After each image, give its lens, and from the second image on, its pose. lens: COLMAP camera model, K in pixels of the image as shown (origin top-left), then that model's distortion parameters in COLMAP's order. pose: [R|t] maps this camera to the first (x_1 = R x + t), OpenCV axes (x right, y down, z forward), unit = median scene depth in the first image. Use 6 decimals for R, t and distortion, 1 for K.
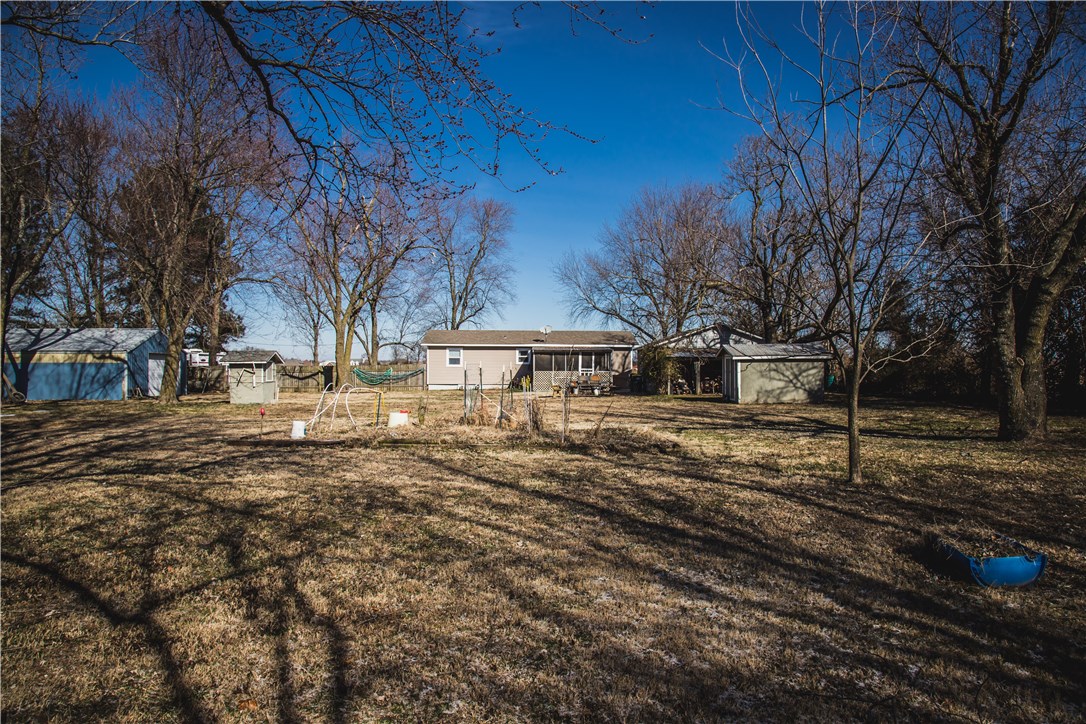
lens RADIAL K [[717.6, 0, 543.0], [0, 717.6, 362.0], [0, 0, 1]] dist [0.010411, 0.004283]
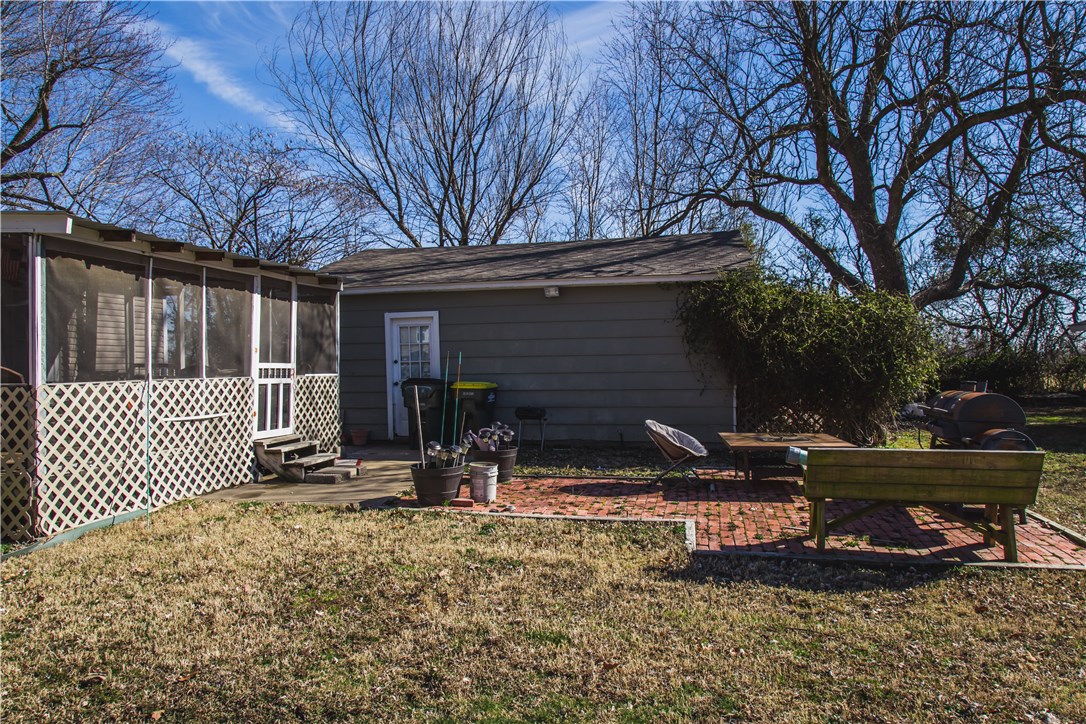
lens RADIAL K [[717.6, 0, 543.0], [0, 717.6, 362.0], [0, 0, 1]] dist [0.010411, 0.004283]
pose [[0.218465, -0.000362, 0.975845, -0.109309], [0.005969, 0.999982, -0.000965, 0.008368], [-0.975826, 0.006036, 0.218463, 0.805362]]
